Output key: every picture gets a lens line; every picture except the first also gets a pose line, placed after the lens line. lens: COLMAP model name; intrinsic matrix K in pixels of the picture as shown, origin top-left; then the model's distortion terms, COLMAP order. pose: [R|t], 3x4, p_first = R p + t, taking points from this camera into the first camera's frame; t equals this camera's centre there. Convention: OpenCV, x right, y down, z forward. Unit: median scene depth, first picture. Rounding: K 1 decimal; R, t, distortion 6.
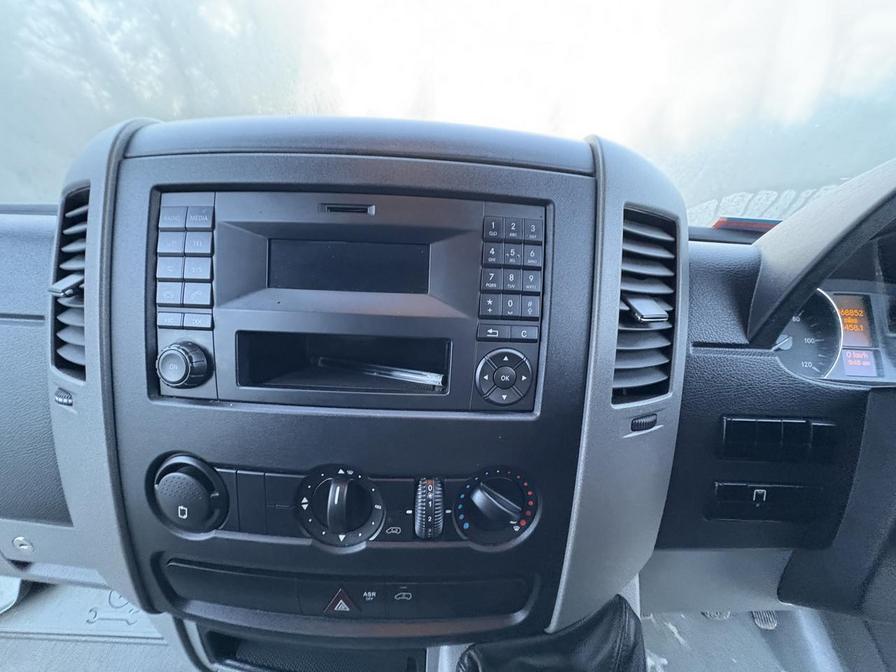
lens RADIAL K [[355.0, 0, 448.0], [0, 355.0, 336.0], [0, 0, 1]] dist [-0.000413, 0.000188]
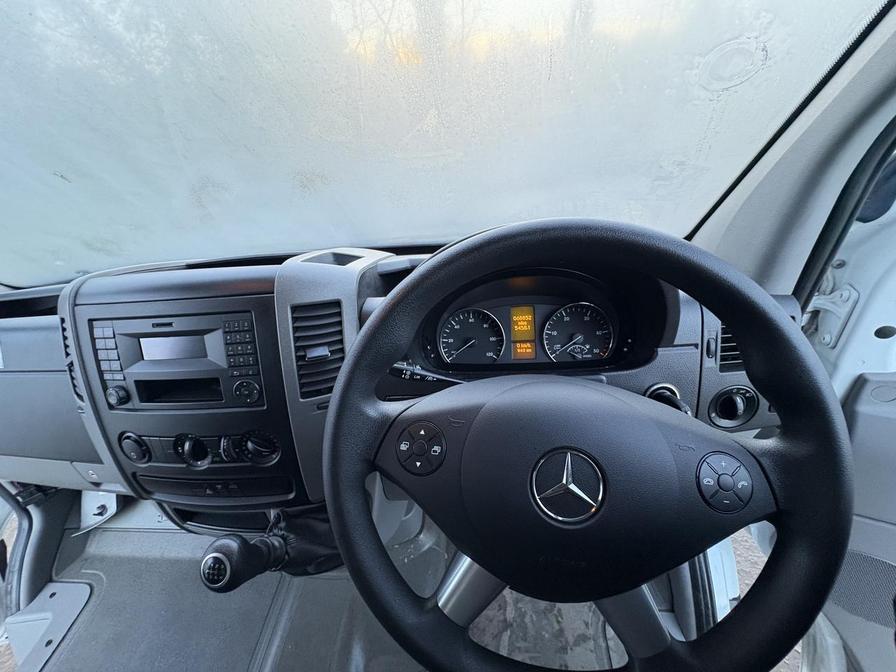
lens RADIAL K [[355.0, 0, 448.0], [0, 355.0, 336.0], [0, 0, 1]] dist [-0.000413, 0.000188]
pose [[0.988970, -0.083192, -0.122548, 1.636378], [0.100642, 0.984464, 0.143880, -0.402574], [0.108675, -0.154627, 0.981978, -0.940308]]
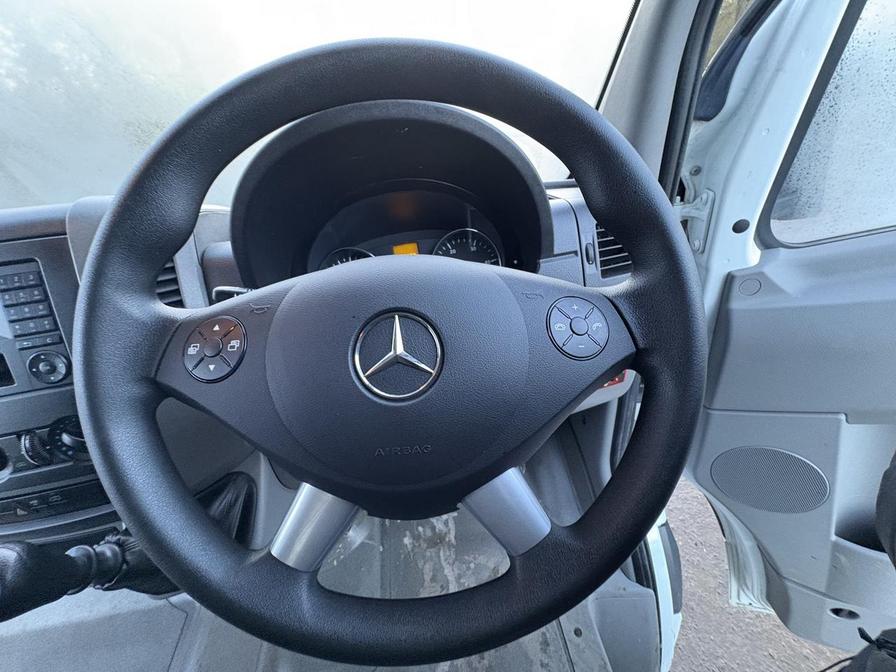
lens RADIAL K [[356.3, 0, 448.0], [0, 356.3, 336.0], [0, 0, 1]] dist [0.001203, -0.000138]
pose [[0.976390, -0.213207, 0.034715, 1.937873], [0.206028, 0.967446, 0.146974, 0.111268], [-0.064921, -0.136351, 0.988531, -0.766318]]
